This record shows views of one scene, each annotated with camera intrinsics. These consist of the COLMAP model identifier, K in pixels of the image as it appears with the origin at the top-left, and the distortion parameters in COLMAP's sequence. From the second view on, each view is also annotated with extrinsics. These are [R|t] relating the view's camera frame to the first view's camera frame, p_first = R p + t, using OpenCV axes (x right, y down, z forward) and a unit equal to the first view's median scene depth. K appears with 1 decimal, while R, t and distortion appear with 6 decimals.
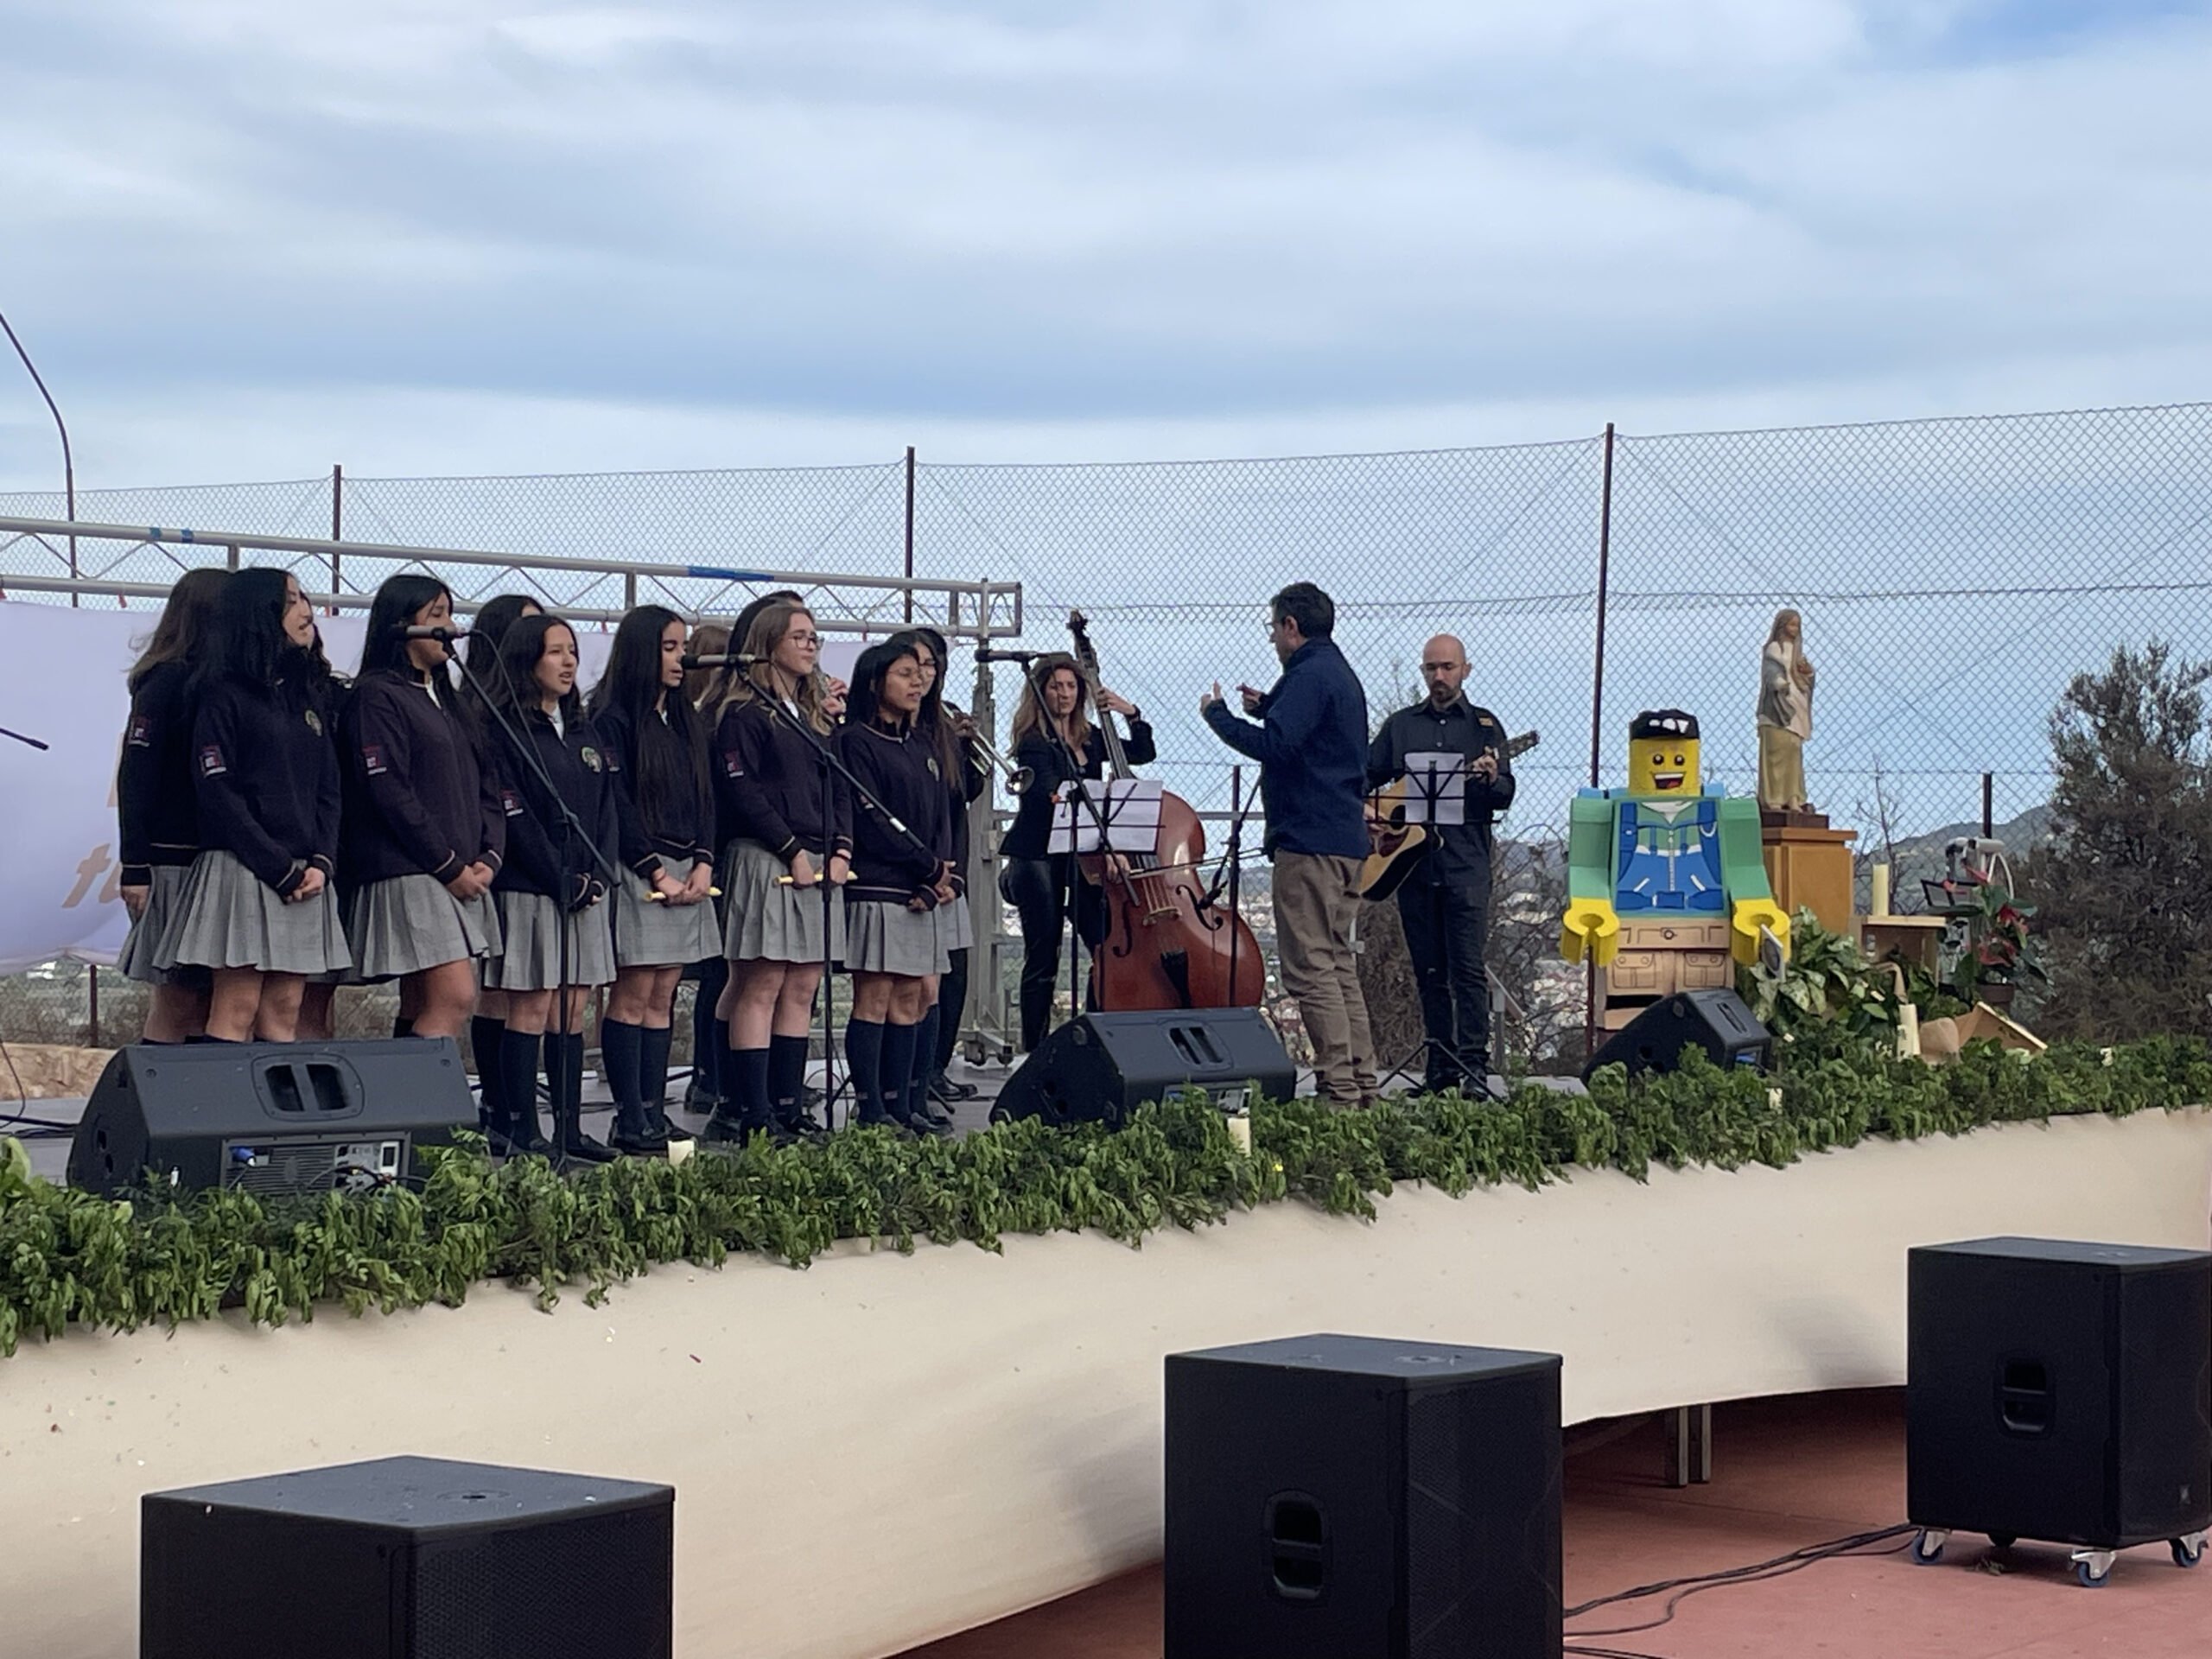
lens RADIAL K [[4140.9, 0, 1135.6], [0, 4140.9, 834.7], [0, 0, 1]] dist [0.163763, -0.377543]
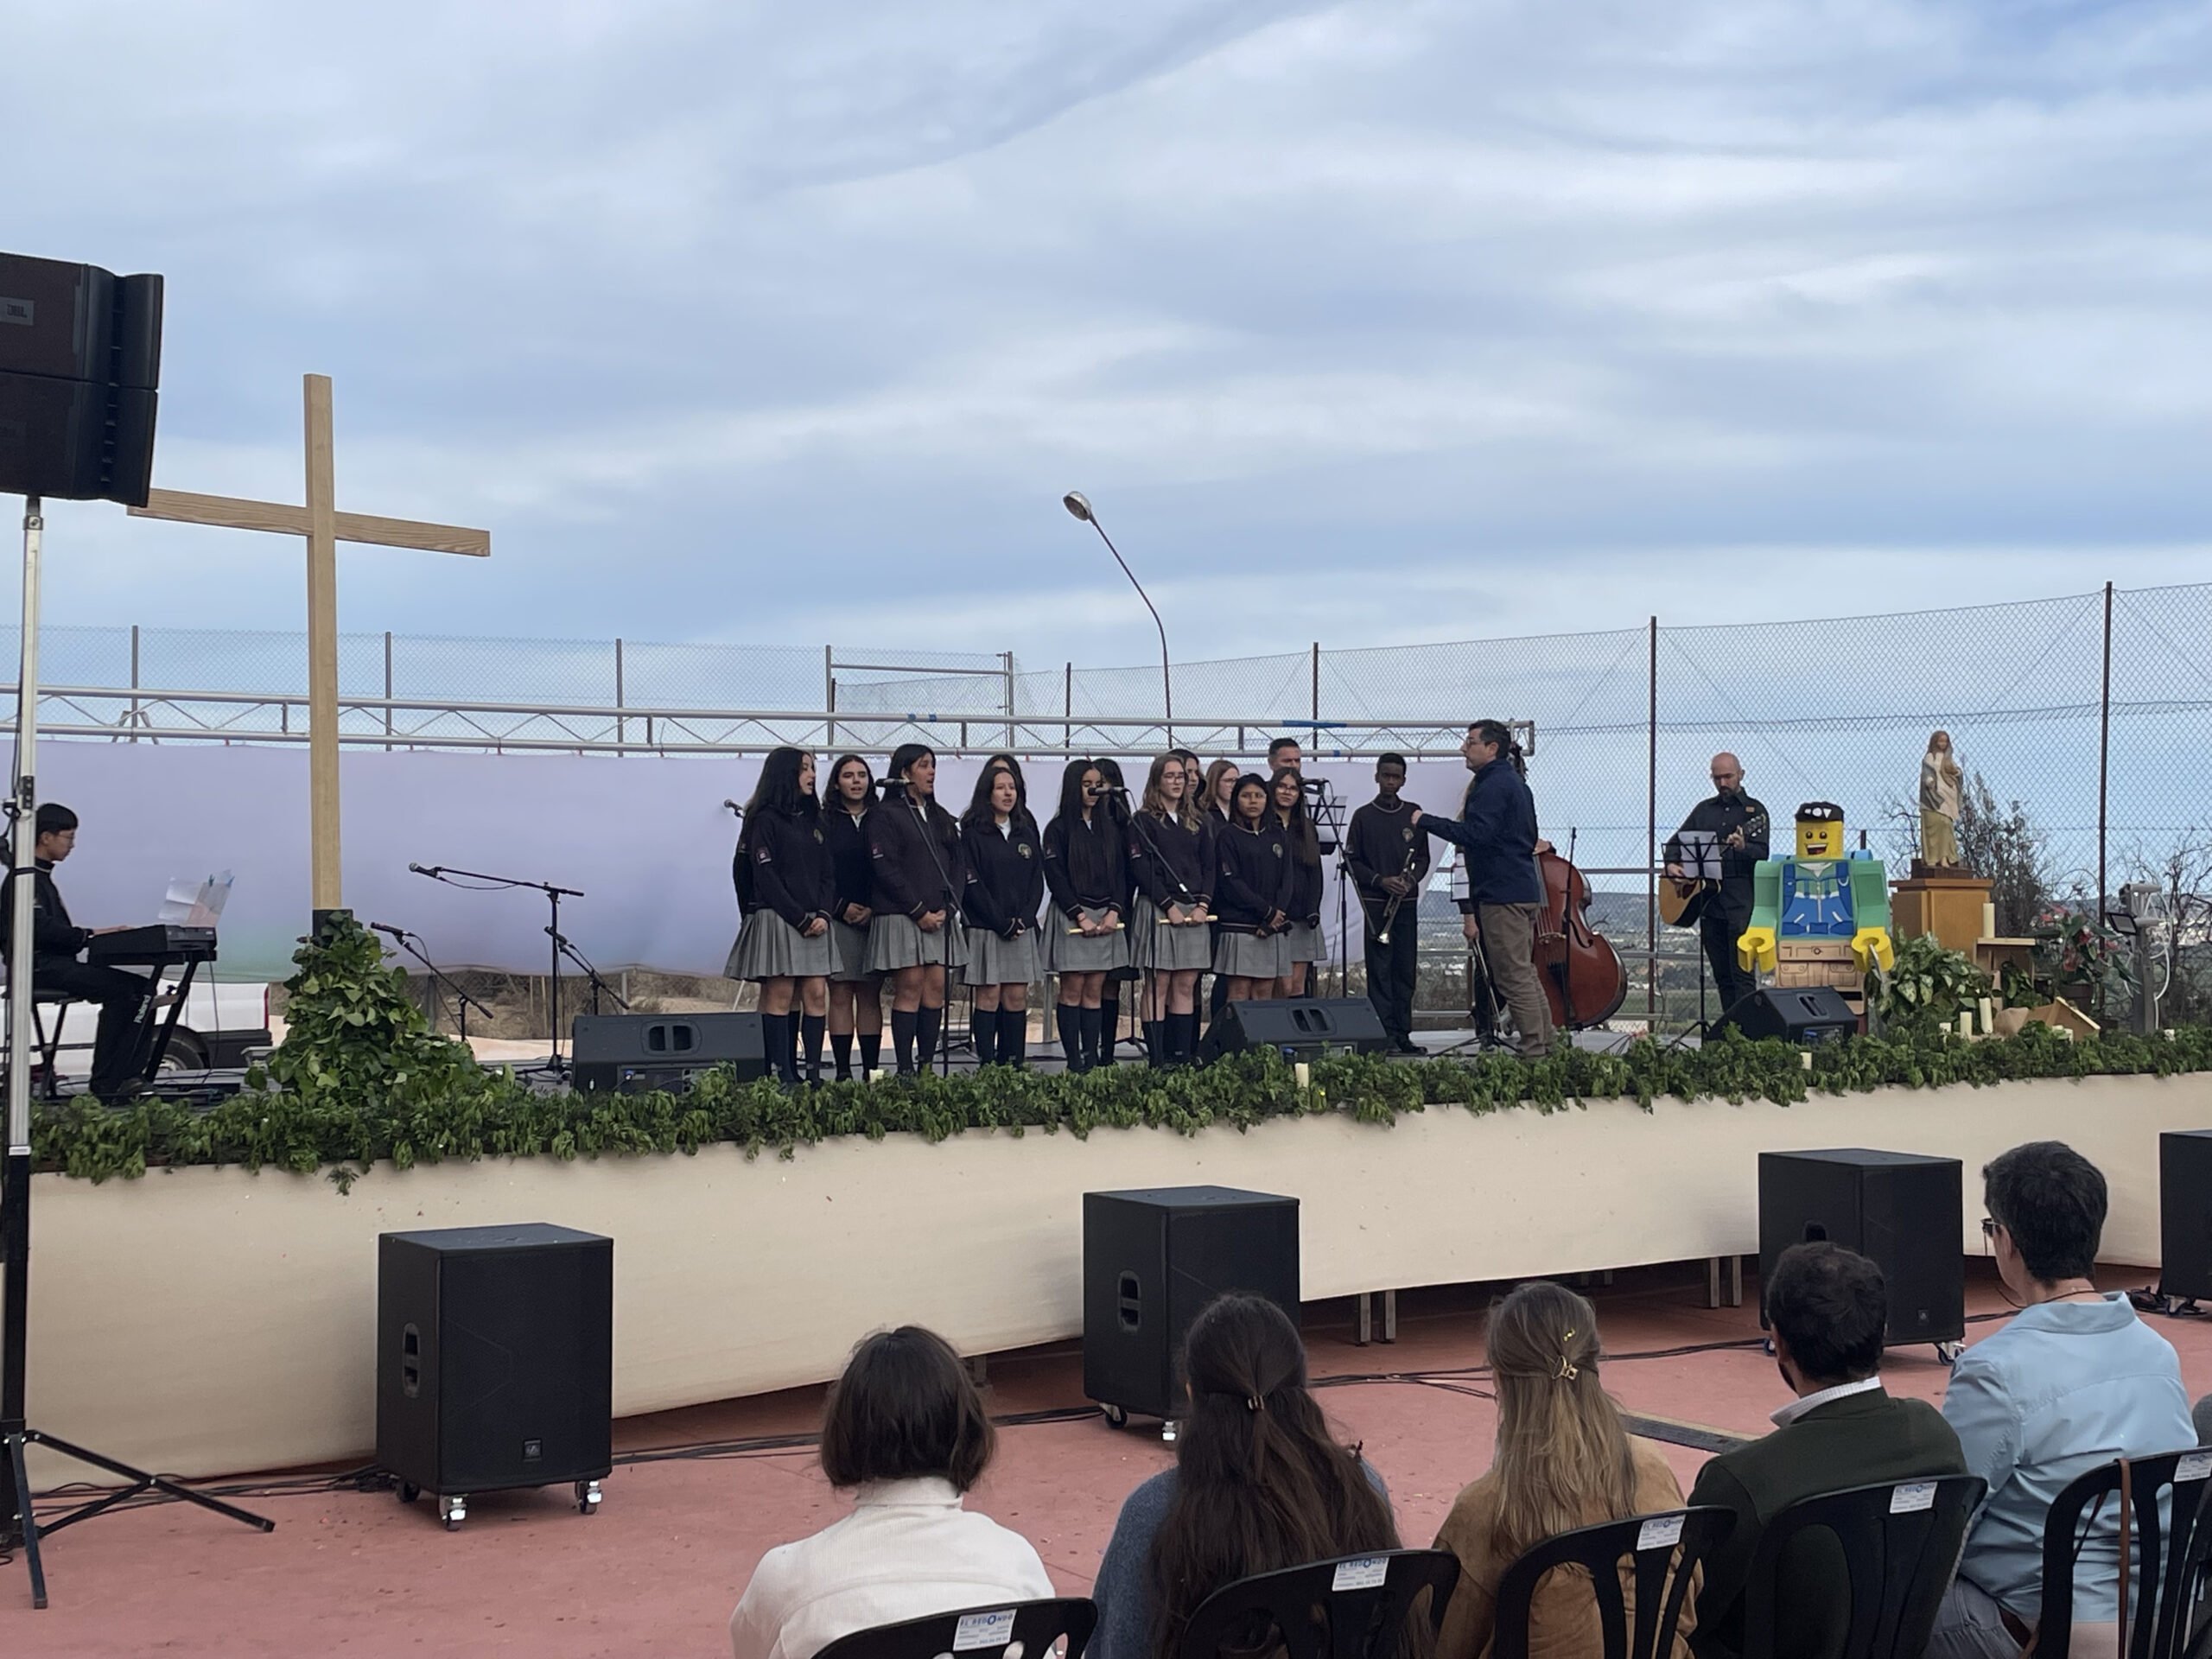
lens RADIAL K [[2982.5, 0, 1118.1], [0, 2982.5, 817.8], [0, 0, 1]] dist [0.153906, -0.398021]
pose [[0.932484, -0.018312, -0.360748, 0.350078], [0.011819, 0.999726, -0.020197, -0.006502], [0.361019, 0.014570, 0.932445, -0.135770]]
